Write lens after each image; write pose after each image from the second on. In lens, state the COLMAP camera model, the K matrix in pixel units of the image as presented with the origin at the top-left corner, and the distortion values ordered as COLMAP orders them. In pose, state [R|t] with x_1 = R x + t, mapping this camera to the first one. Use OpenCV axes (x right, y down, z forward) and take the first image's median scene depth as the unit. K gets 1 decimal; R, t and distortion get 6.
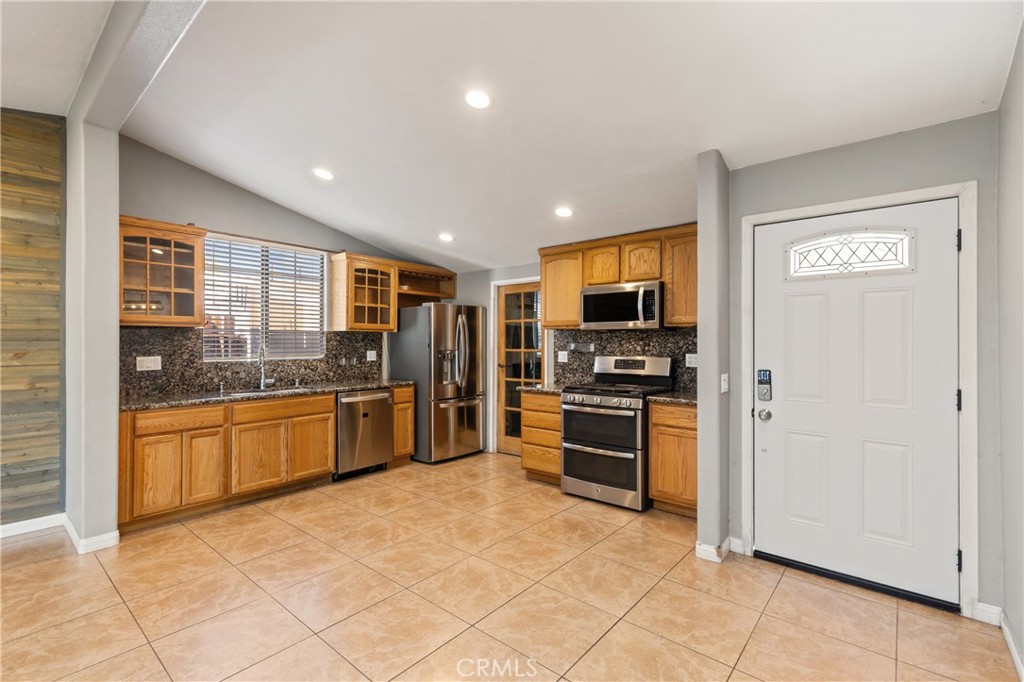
lens RADIAL K [[459.7, 0, 512.2], [0, 459.7, 340.1], [0, 0, 1]] dist [0.008653, -0.001047]
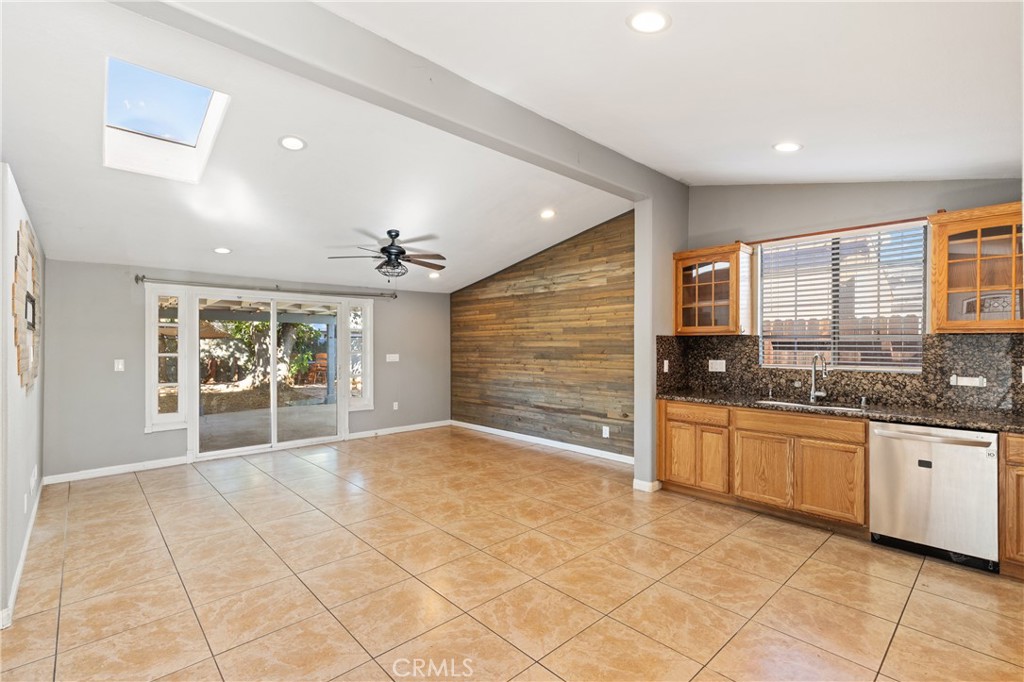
lens RADIAL K [[459.7, 0, 508.8], [0, 459.7, 344.2], [0, 0, 1]] dist [0.008653, -0.001047]
pose [[-0.120991, 0.001231, -0.992653, 0.476788], [0.003914, 0.999992, 0.000763, -0.009234], [0.992646, -0.003793, -0.120995, 0.603722]]
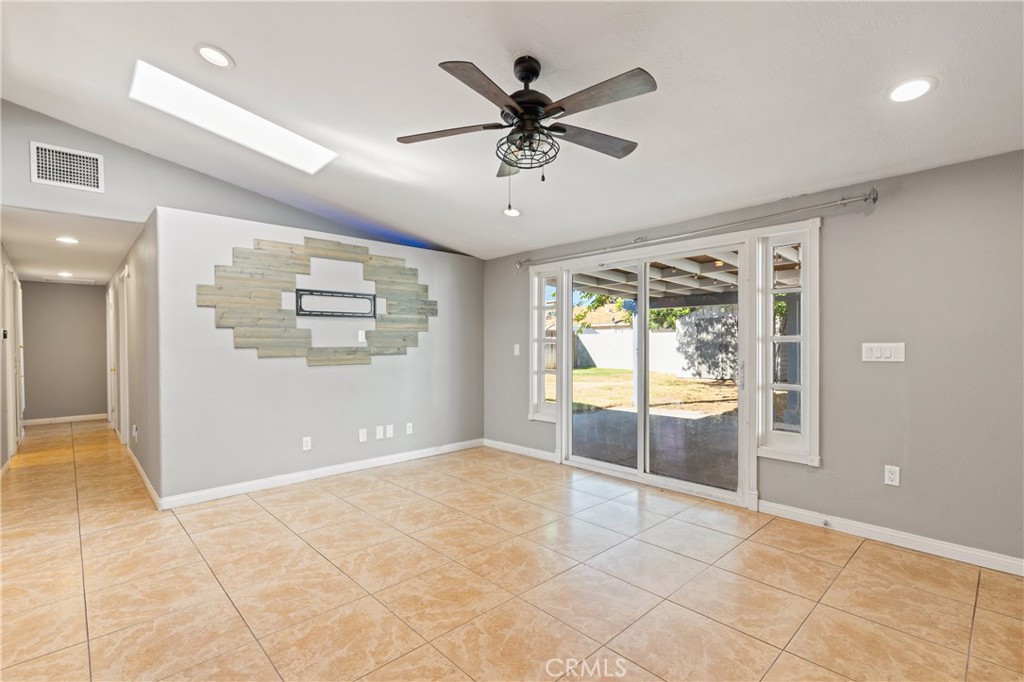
lens RADIAL K [[468.5, 0, 512.3], [0, 468.5, 348.0], [0, 0, 1]] dist [0.005899, 0.000057]
pose [[-0.994043, 0.005815, 0.108830, -0.827055], [0.006824, 0.999937, 0.008898, 0.030101], [-0.108772, 0.009588, -0.994021, 0.728187]]
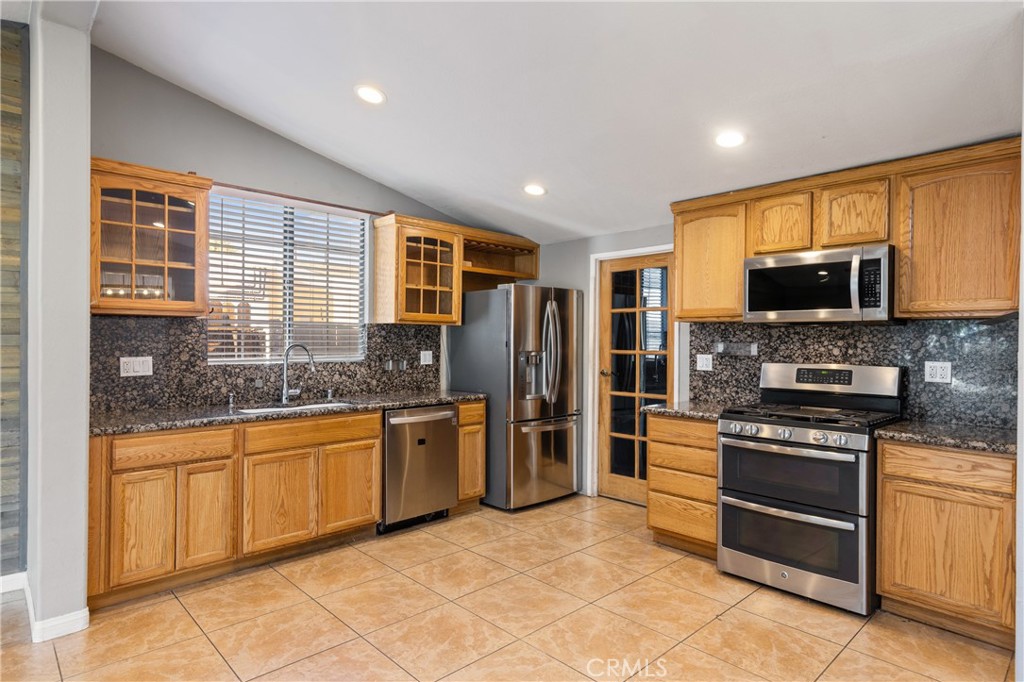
lens RADIAL K [[561.2, 0, 511.4], [0, 561.2, 338.7], [0, 0, 1]] dist [0.006831, 0.000224]
pose [[0.993953, 0.006925, -0.109583, -0.105566], [-0.006581, 0.999972, 0.003499, 0.000152], [0.109604, -0.002757, 0.993971, 0.187093]]
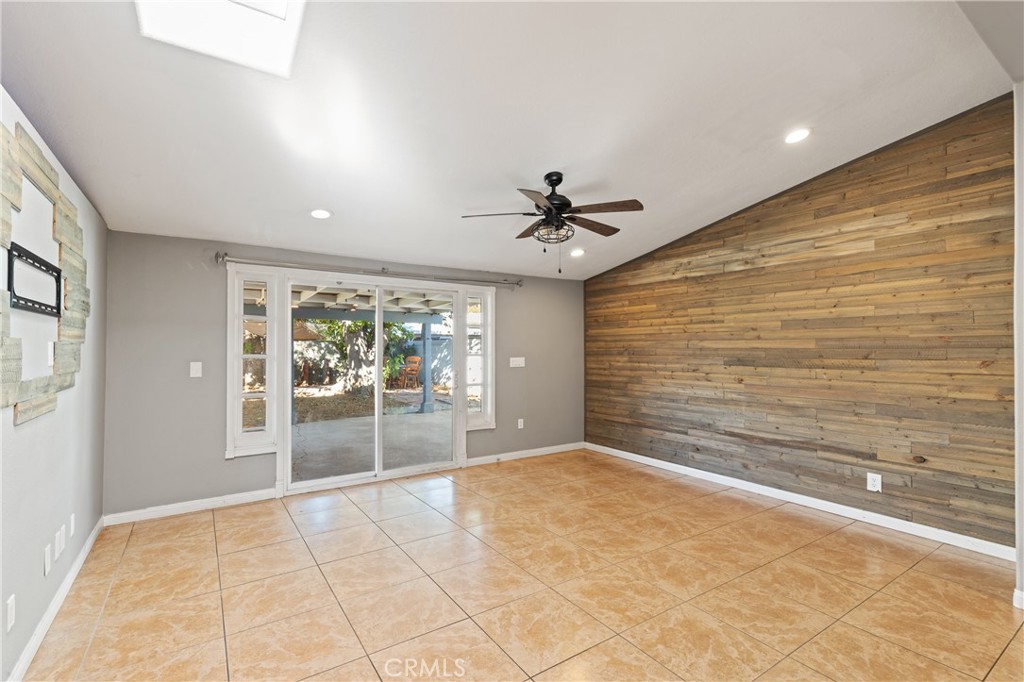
lens RADIAL K [[459.7, 0, 506.0], [0, 459.7, 345.6], [0, 0, 1]] dist [0.008653, -0.001047]
pose [[-0.276367, -0.004434, -0.961042, 0.089603], [0.000657, 0.999988, -0.004802, 0.000521], [0.961052, -0.001958, -0.276361, 0.275853]]
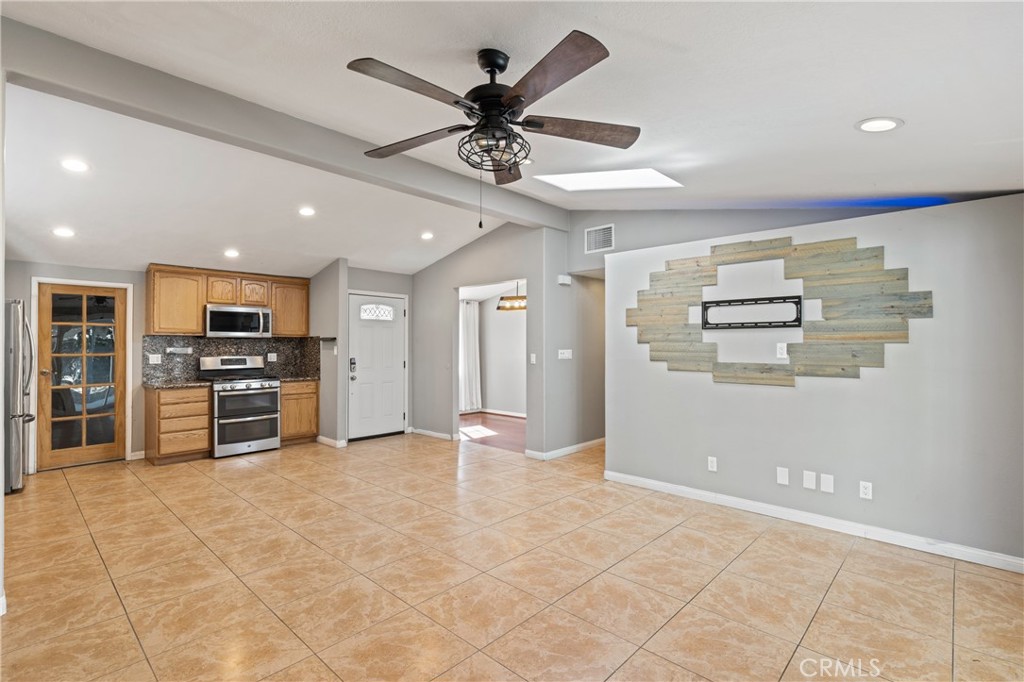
lens RADIAL K [[477.5, 0, 510.7], [0, 477.5, 340.6], [0, 0, 1]] dist [0.001799, 0.000296]
pose [[0.054702, 0.010404, 0.998449, -1.319279], [-0.003405, 0.999942, -0.010233, -0.000640], [-0.998497, -0.002840, 0.054734, 0.069718]]
